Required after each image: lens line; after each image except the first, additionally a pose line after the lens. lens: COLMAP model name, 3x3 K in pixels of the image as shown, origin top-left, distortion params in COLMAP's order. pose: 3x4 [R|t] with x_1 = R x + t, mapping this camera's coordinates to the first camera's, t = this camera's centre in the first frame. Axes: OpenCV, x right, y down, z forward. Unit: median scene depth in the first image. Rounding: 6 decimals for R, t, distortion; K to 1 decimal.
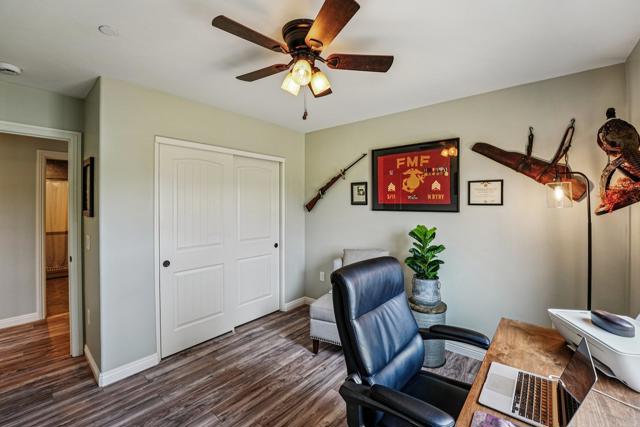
lens RADIAL K [[262.6, 0, 319.3], [0, 262.6, 207.6], [0, 0, 1]] dist [-0.022534, 0.001109]
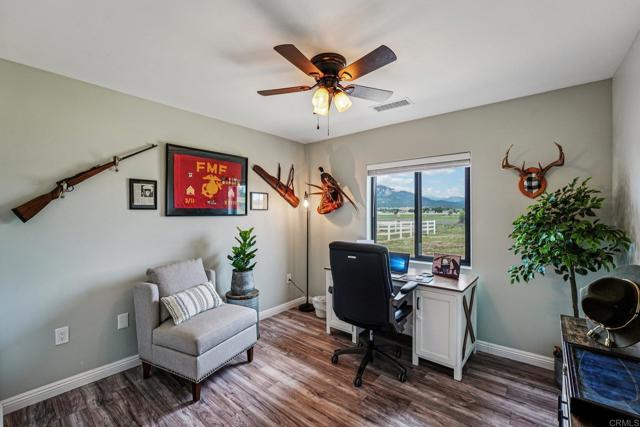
lens RADIAL K [[272.0, 0, 319.5], [0, 272.0, 213.8], [0, 0, 1]] dist [0.000877, 0.000122]
pose [[0.017474, -0.011677, 0.999779, -0.713235], [0.010197, 0.999882, 0.011500, -0.001728], [-0.999795, 0.009993, 0.017591, 0.543326]]
